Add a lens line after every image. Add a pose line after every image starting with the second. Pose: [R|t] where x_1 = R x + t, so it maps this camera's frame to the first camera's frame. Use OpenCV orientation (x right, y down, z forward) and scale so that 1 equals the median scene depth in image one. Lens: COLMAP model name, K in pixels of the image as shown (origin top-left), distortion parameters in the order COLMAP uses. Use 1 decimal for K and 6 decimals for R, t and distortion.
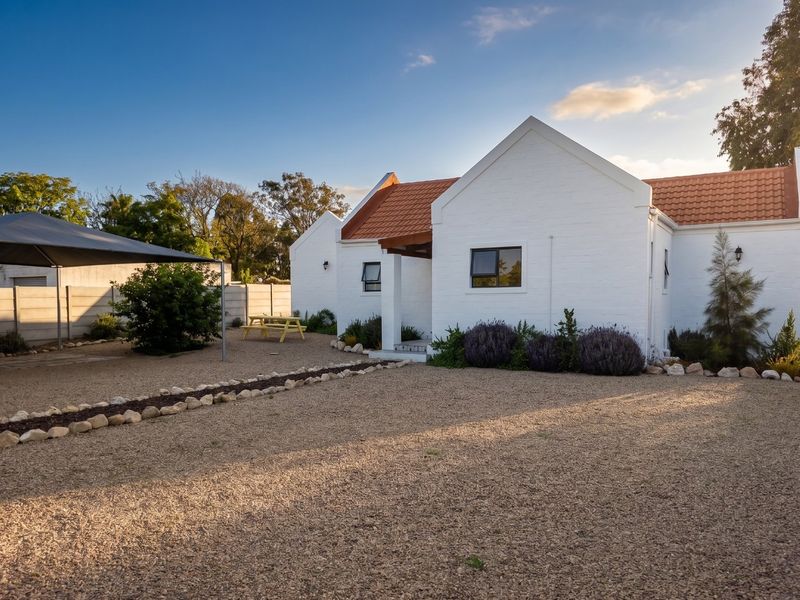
lens RADIAL K [[616.3, 0, 402.4], [0, 616.3, 336.1], [0, 0, 1]] dist [0.106895, -0.148949]
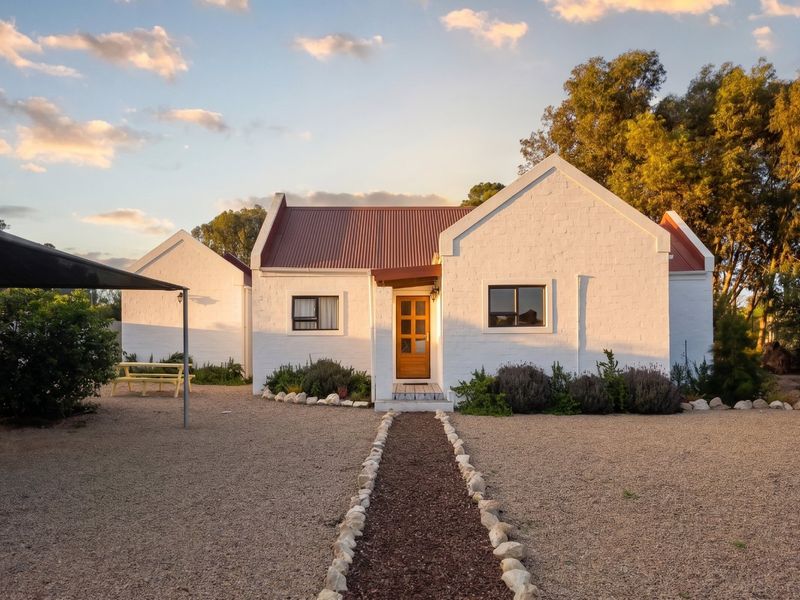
lens RADIAL K [[616.3, 0, 402.4], [0, 616.3, 336.1], [0, 0, 1]] dist [0.106895, -0.148949]
pose [[0.865532, -0.002226, 0.500848, -0.476559], [0.032534, 0.998128, -0.051787, -0.022199], [-0.499796, 0.061117, 0.863984, 0.276657]]
